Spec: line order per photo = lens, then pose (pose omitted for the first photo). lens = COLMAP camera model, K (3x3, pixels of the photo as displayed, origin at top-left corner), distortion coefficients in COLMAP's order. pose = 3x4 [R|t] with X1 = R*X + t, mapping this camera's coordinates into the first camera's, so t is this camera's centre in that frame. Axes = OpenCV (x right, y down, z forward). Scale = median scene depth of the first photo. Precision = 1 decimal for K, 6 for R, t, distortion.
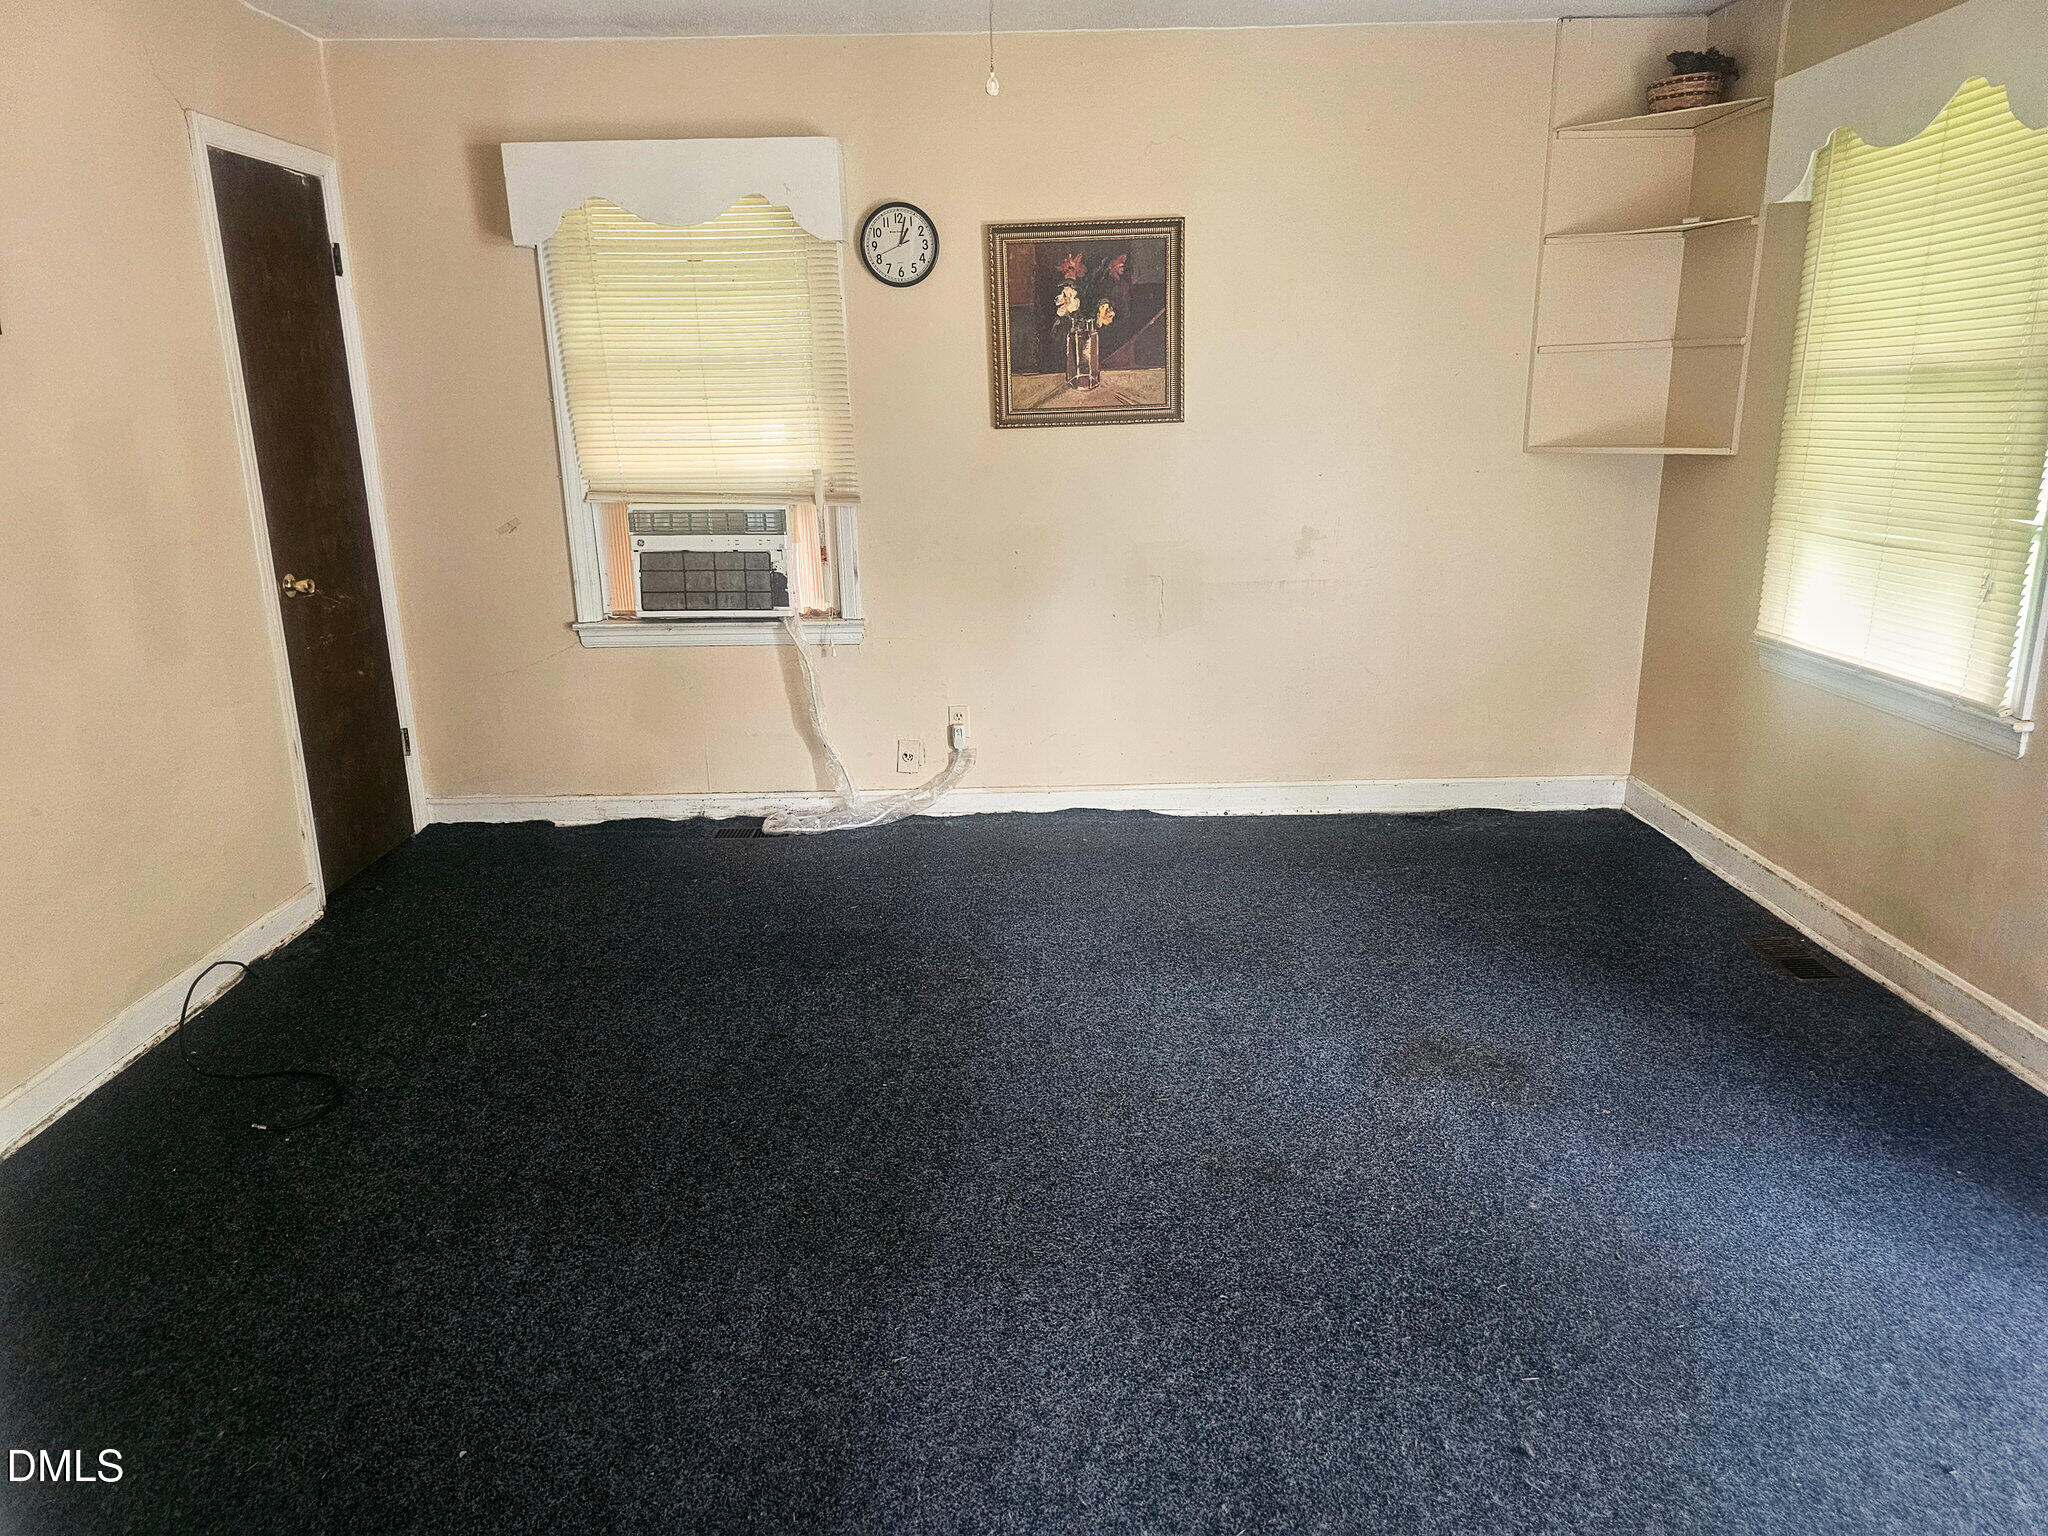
lens RADIAL K [[1368.4, 0, 1040.1], [0, 1368.4, 766.1], [0, 0, 1]] dist [0.054150, -0.060415]
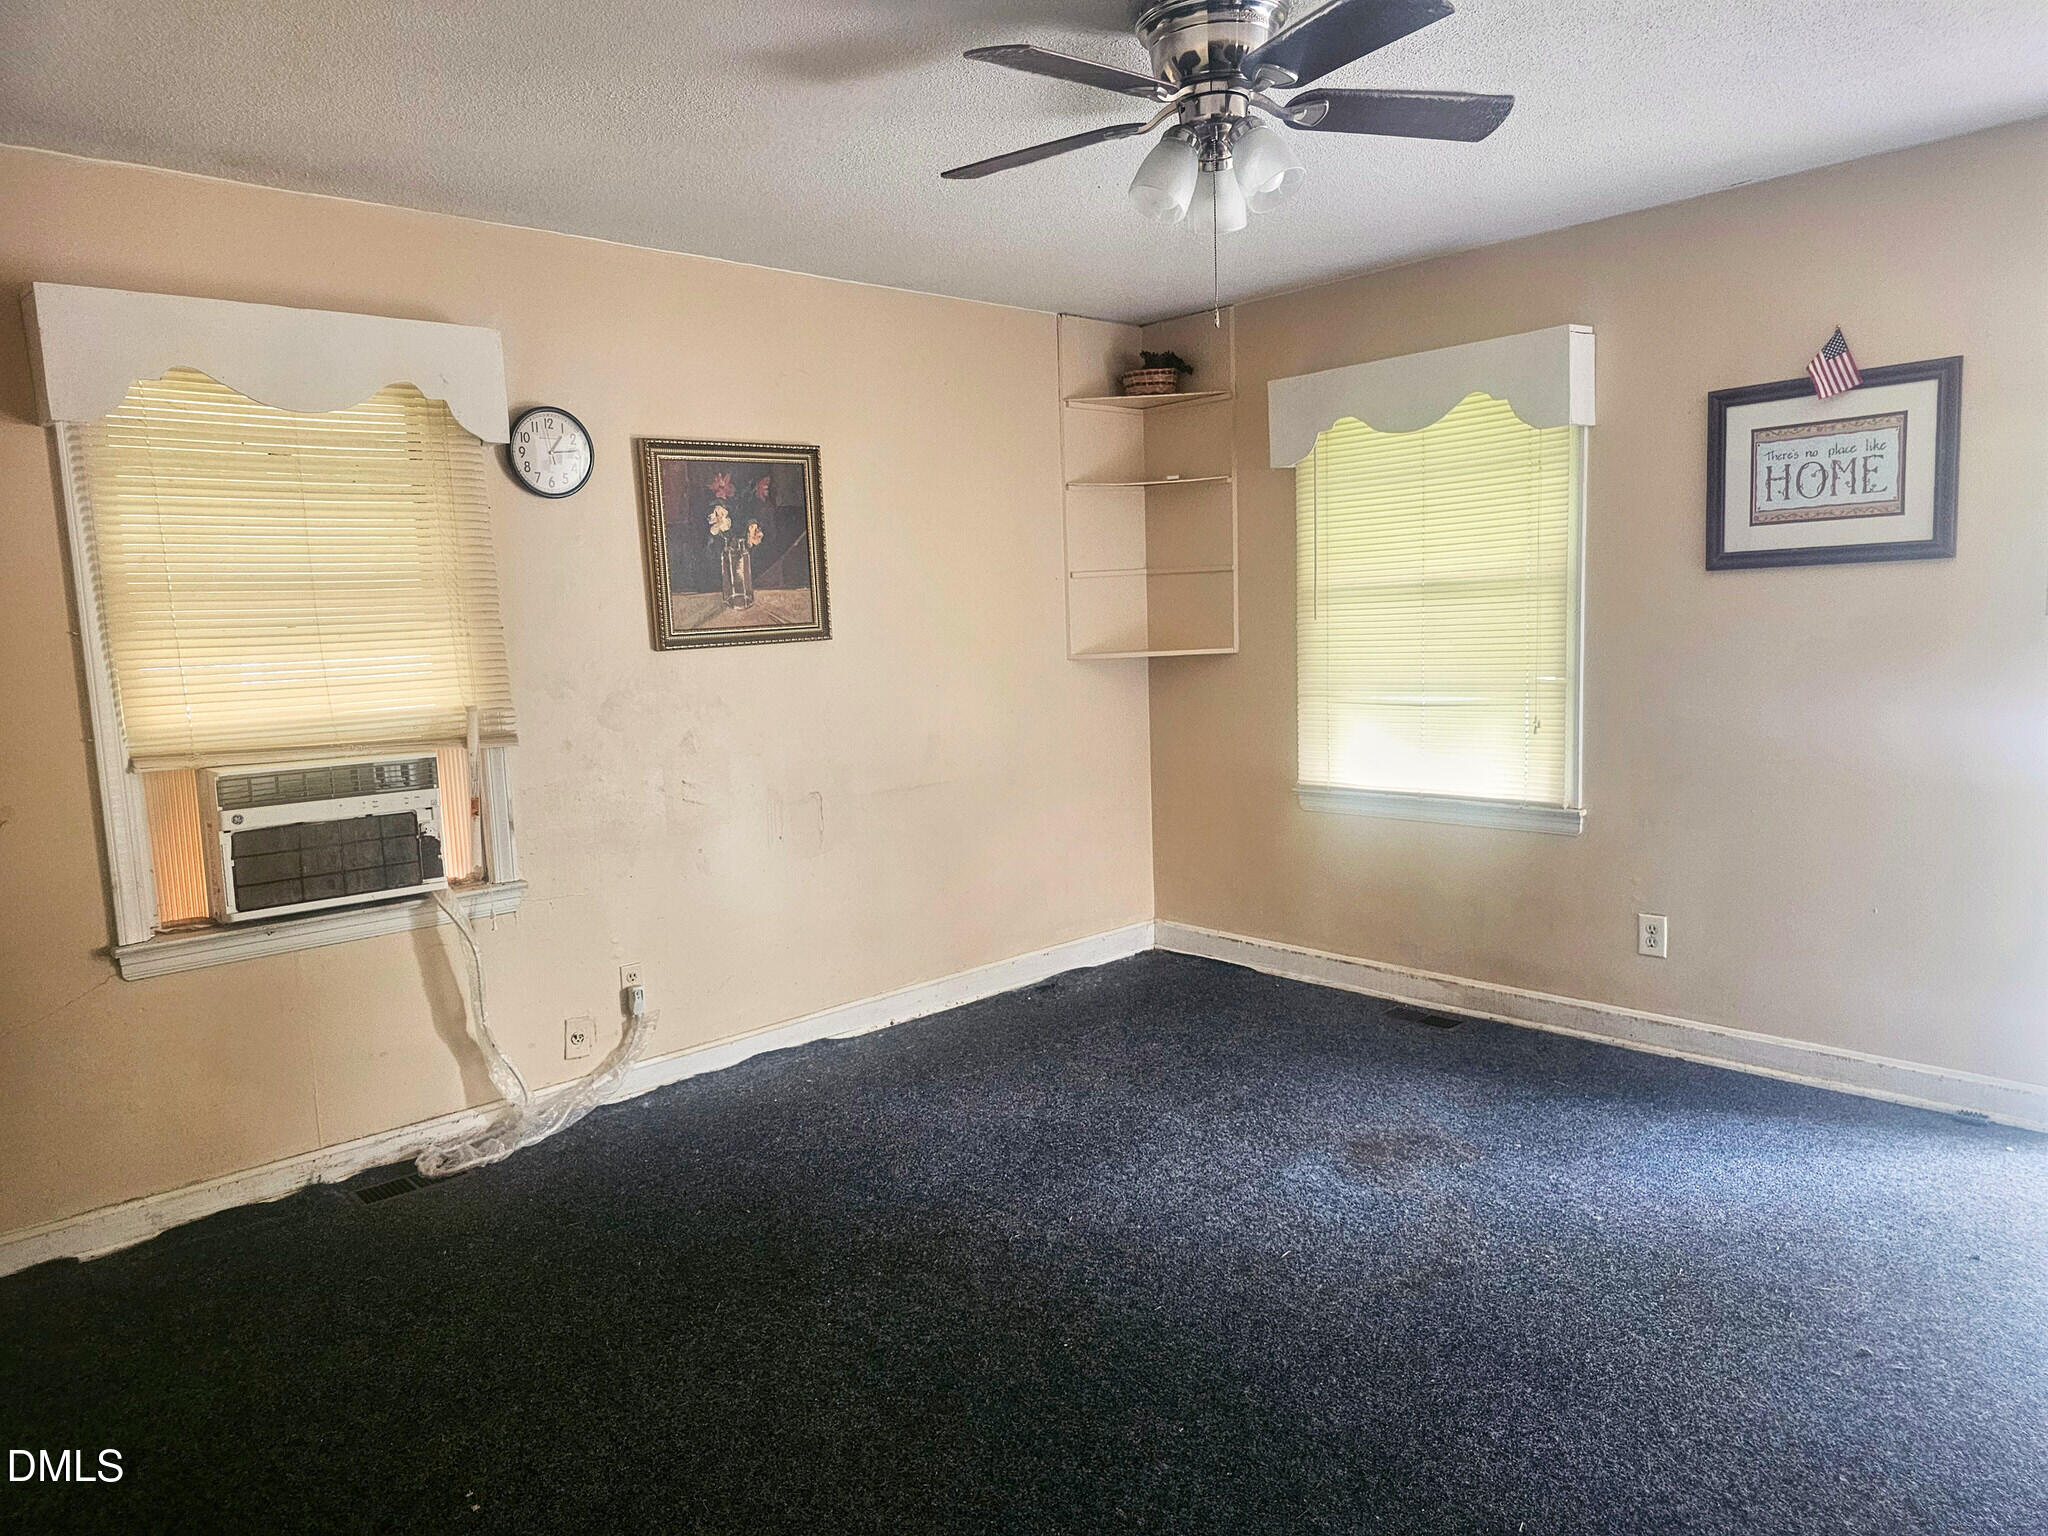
lens RADIAL K [[1368.4, 0, 1040.1], [0, 1368.4, 766.1], [0, 0, 1]] dist [0.054150, -0.060415]
pose [[0.738032, -0.088563, 0.668928, -0.468882], [0.198239, 0.976060, -0.089492, -0.040501], [-0.644988, 0.198655, 0.737920, 0.182468]]
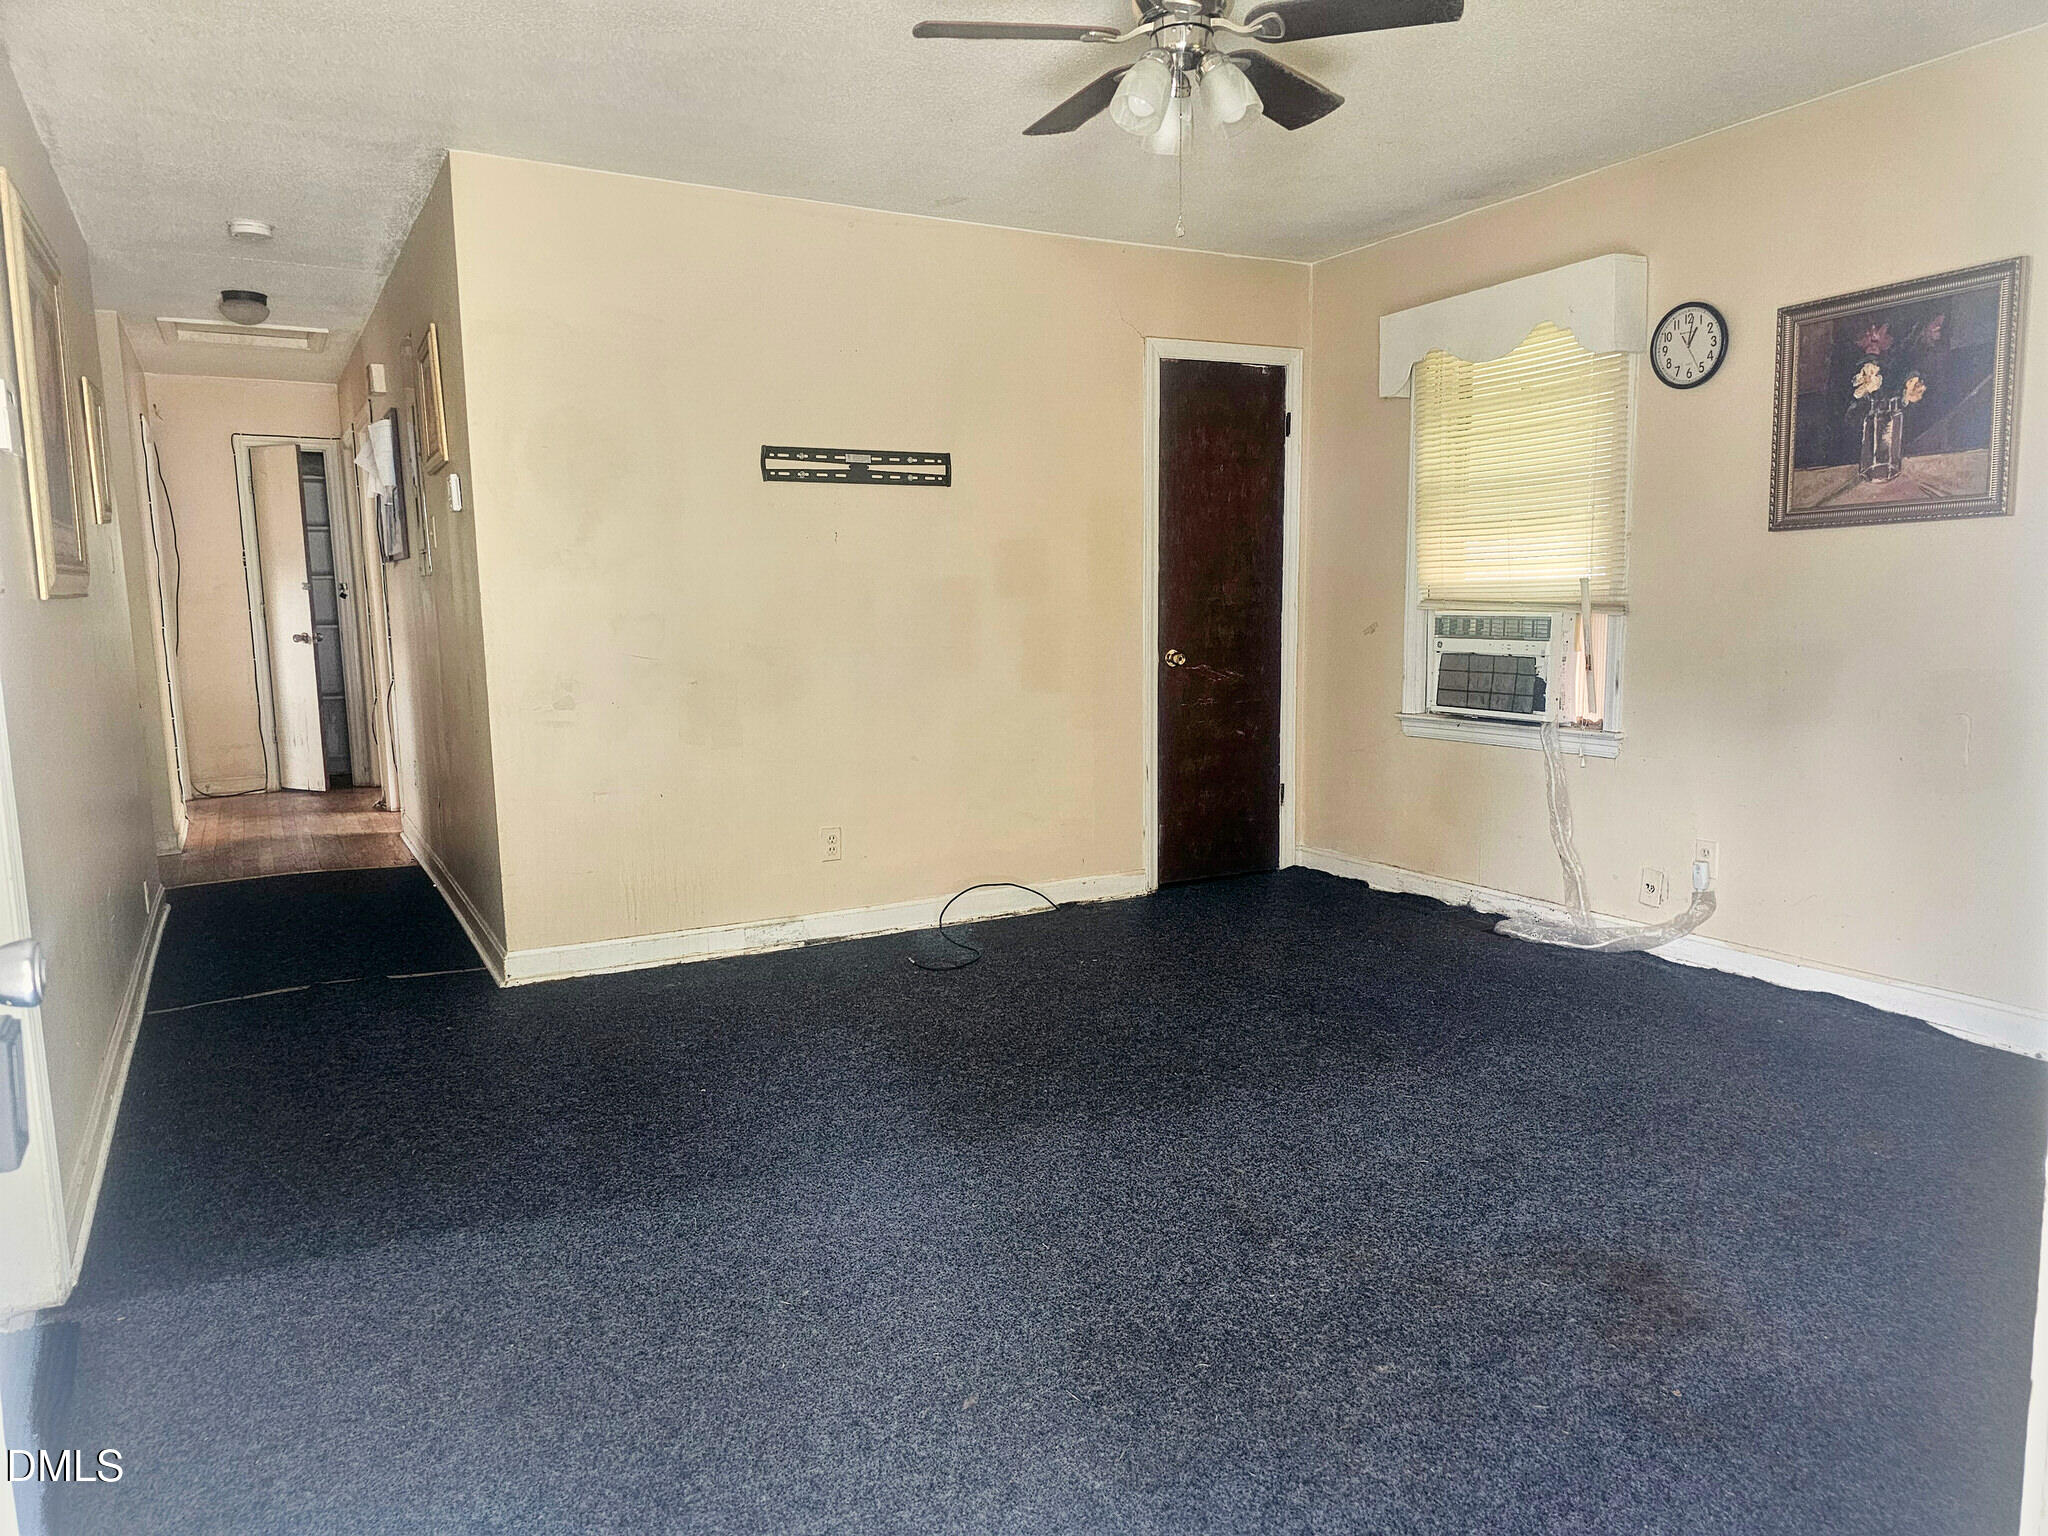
lens RADIAL K [[1389.4, 0, 1011.0], [0, 1389.4, 767.3], [0, 0, 1]] dist [0.071777, -0.077408]
pose [[0.462803, 0.116665, -0.878751, 0.559806], [-0.220837, 0.975222, 0.013167, -0.003785], [0.858513, 0.187967, 0.477099, 0.184699]]
